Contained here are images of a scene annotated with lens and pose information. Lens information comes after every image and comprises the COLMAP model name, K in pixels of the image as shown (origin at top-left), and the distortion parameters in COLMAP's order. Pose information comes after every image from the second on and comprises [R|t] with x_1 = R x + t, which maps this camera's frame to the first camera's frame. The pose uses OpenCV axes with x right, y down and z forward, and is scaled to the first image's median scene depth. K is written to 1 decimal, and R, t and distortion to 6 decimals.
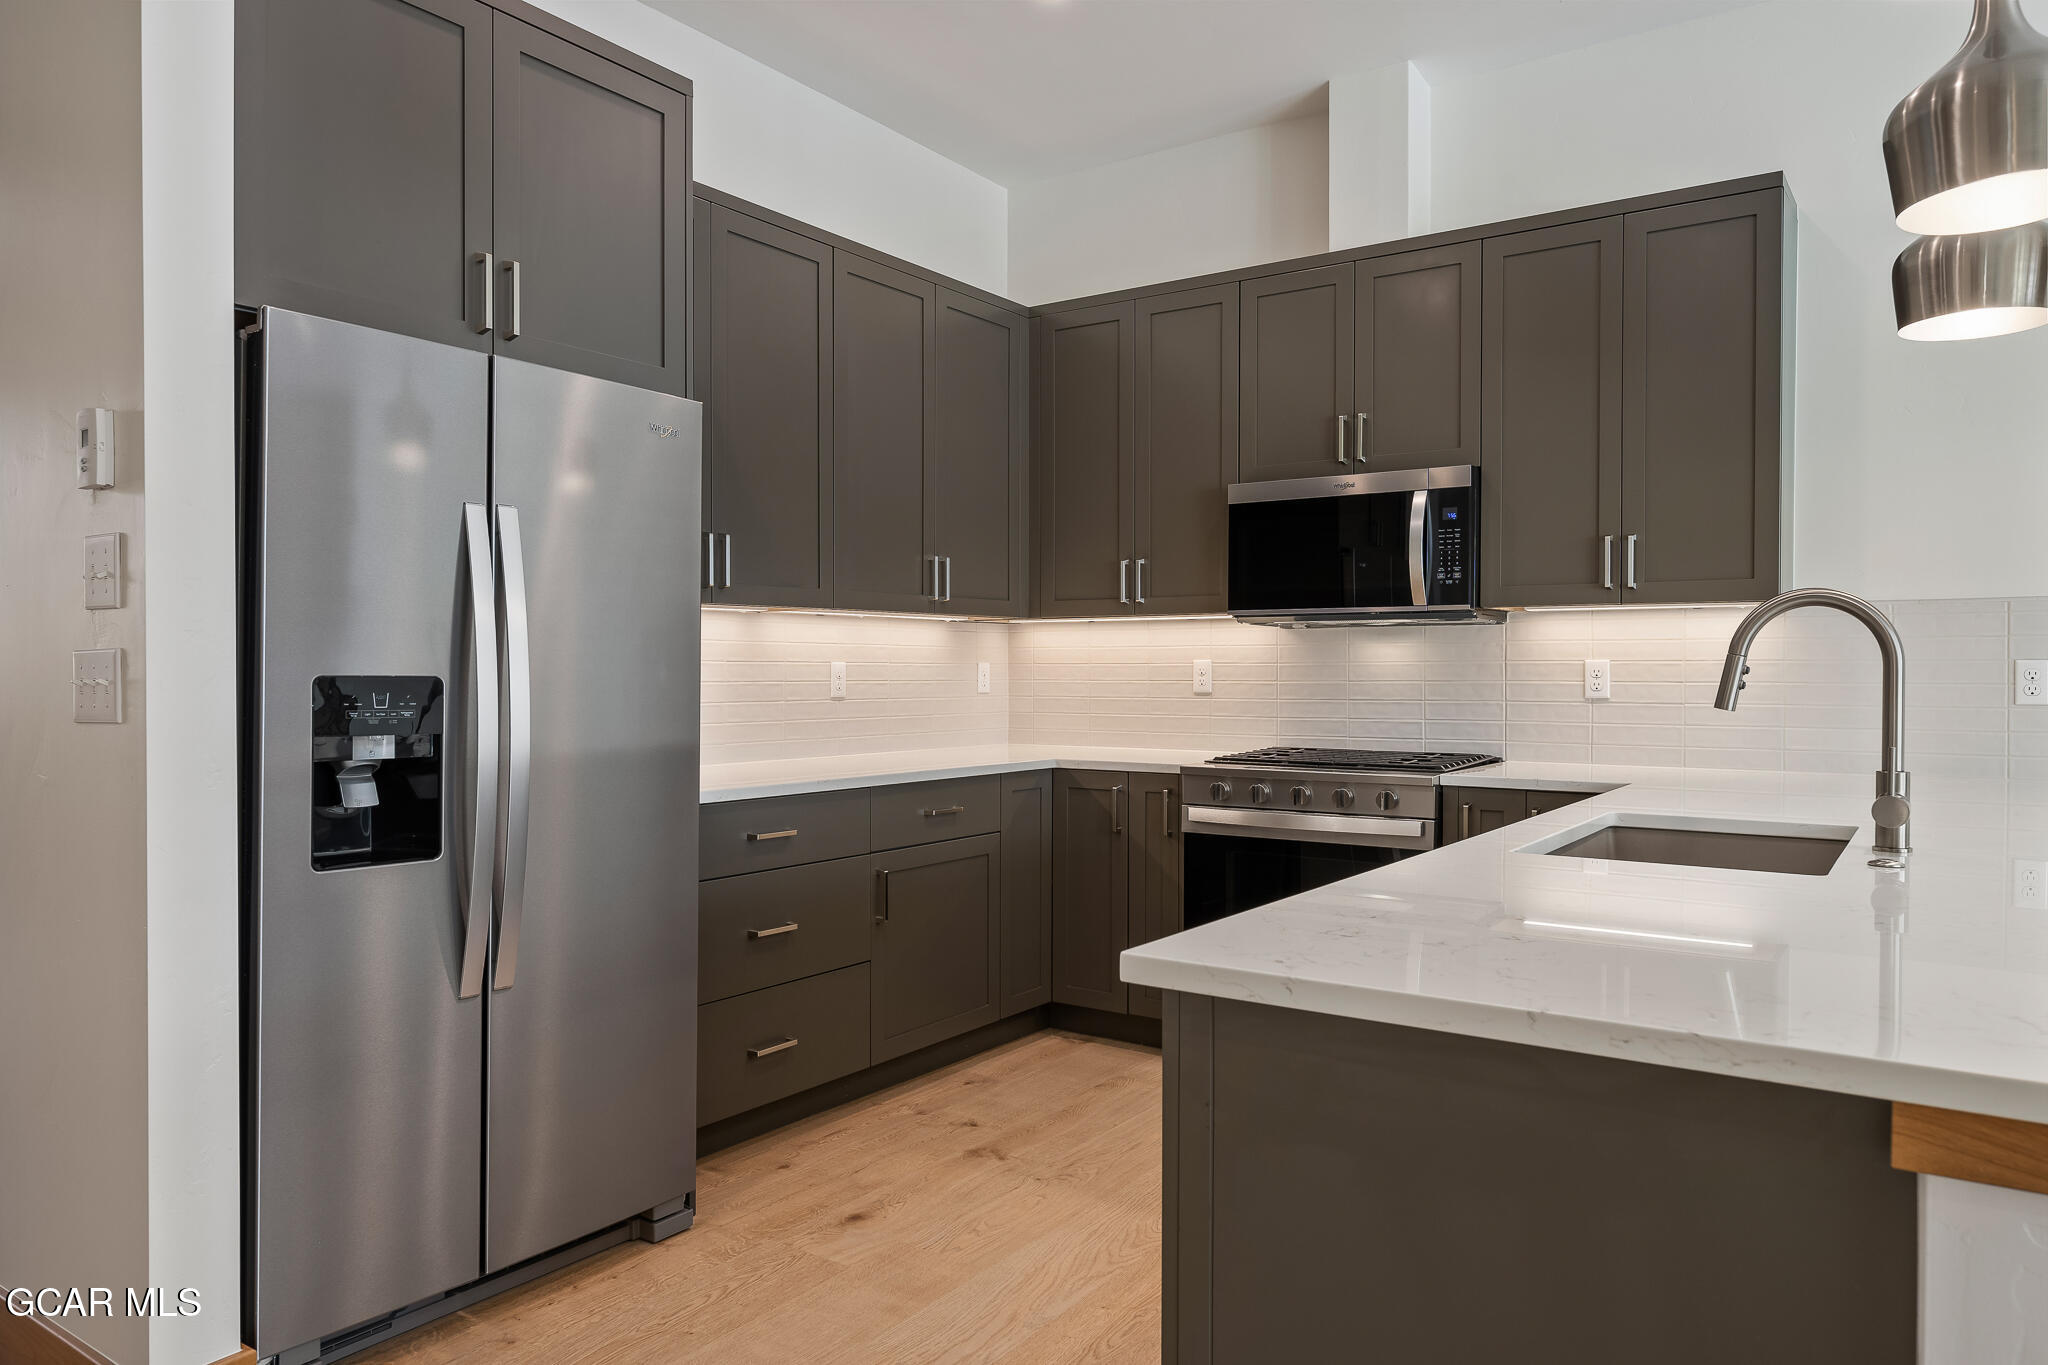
lens RADIAL K [[1375.0, 0, 1028.0], [0, 1375.0, 693.5], [0, 0, 1]] dist [-0.005382, 0.003938]
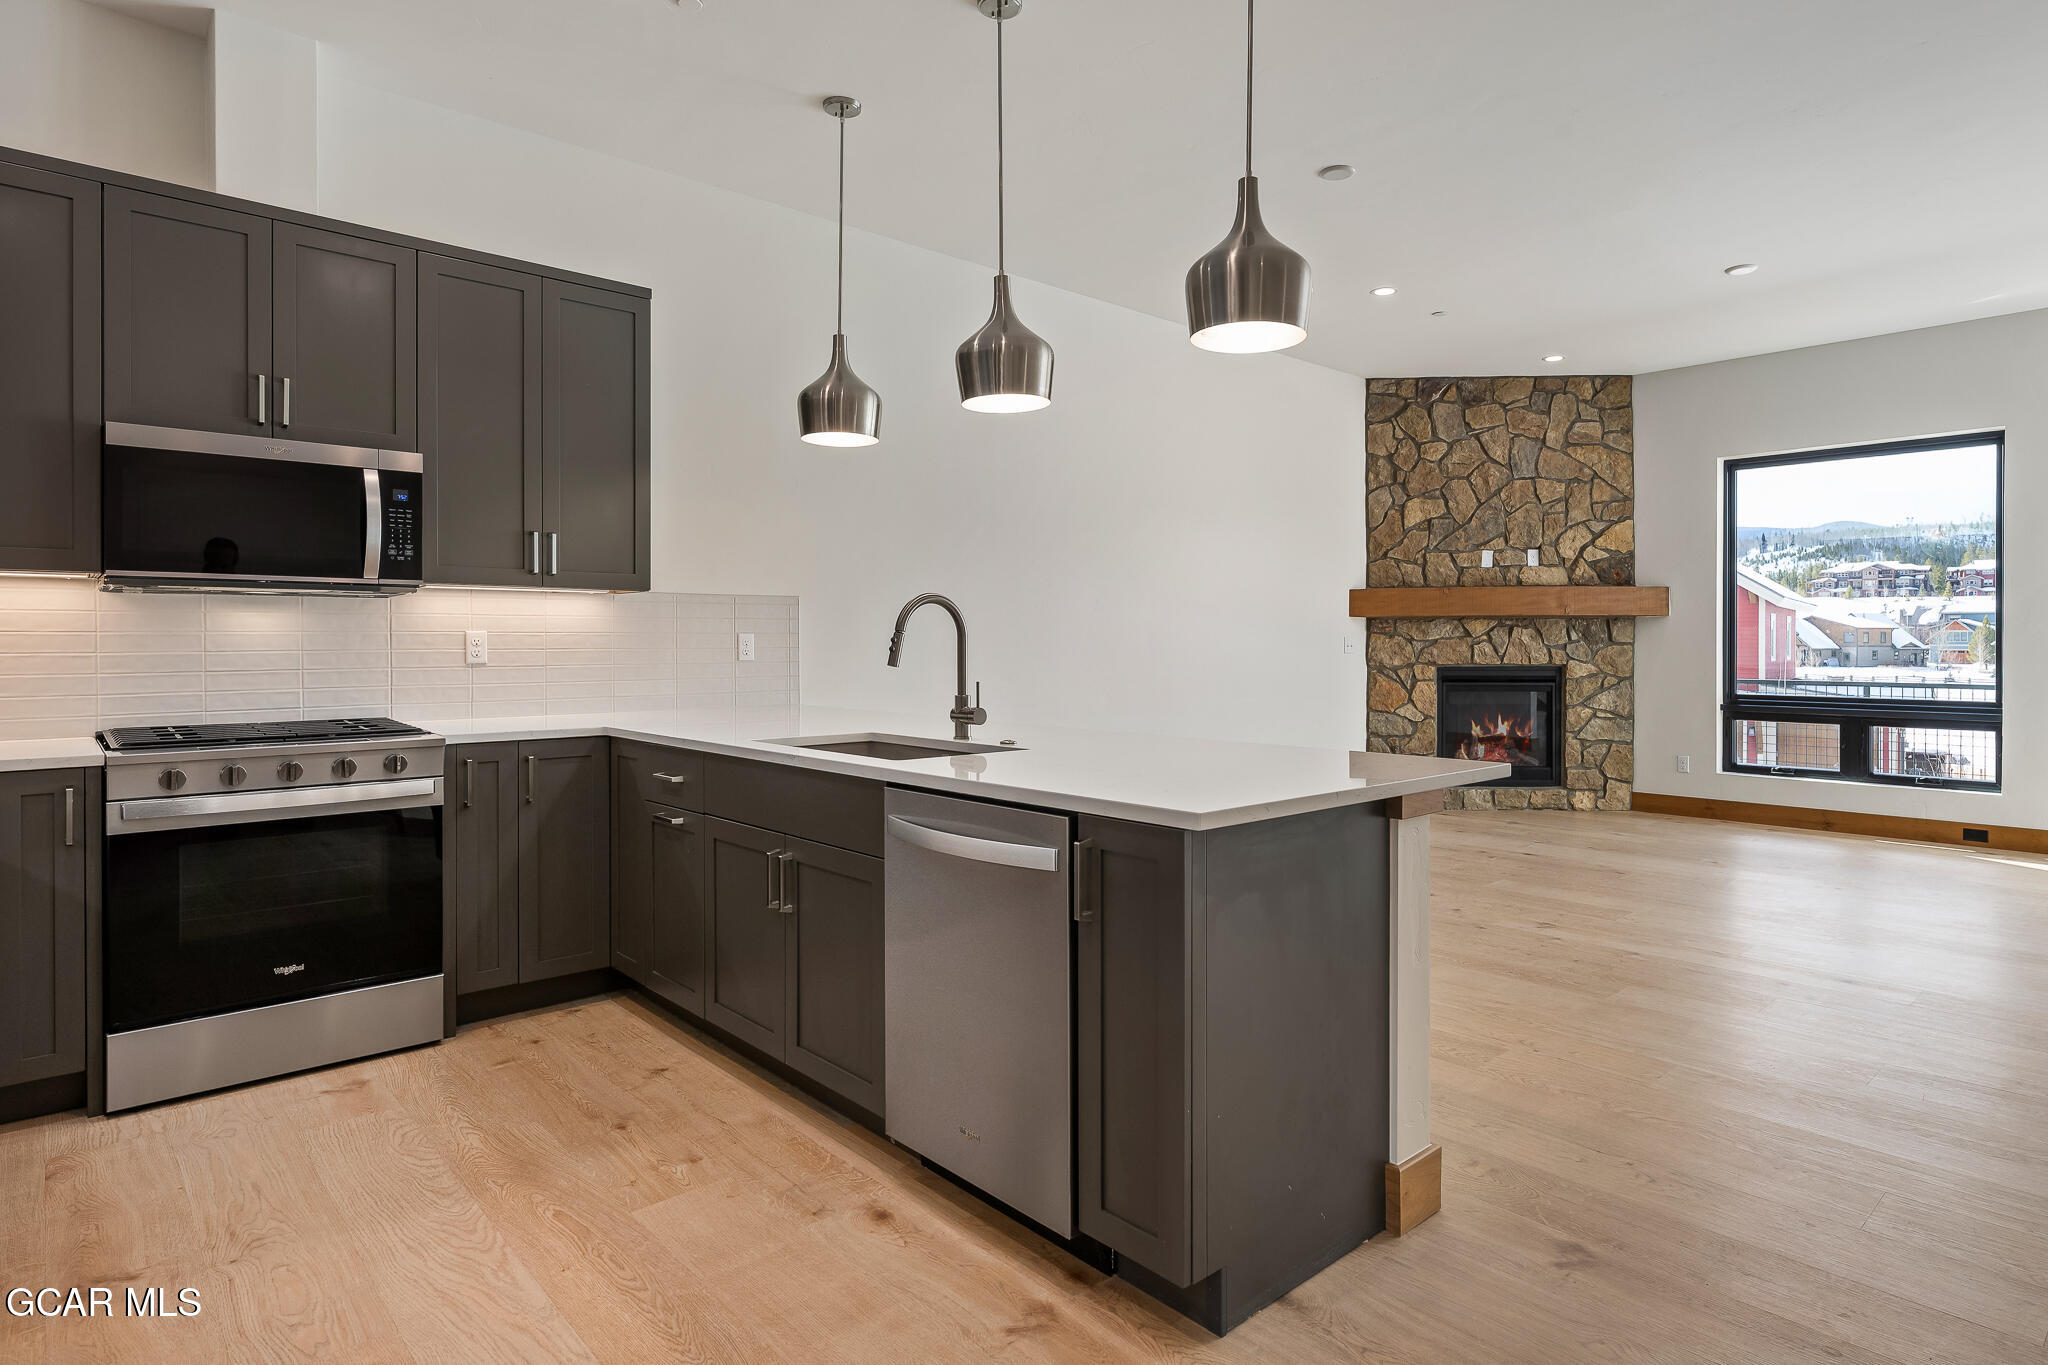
lens RADIAL K [[1067.8, 0, 1113.5], [0, 1067.8, 646.7], [0, 0, 1]] dist [0.007209, -0.000411]
pose [[0.210197, -0.006394, 0.977638, -0.400832], [0.015478, 0.999875, 0.003212, -0.005484], [-0.977536, 0.014457, 0.210270, 0.274579]]
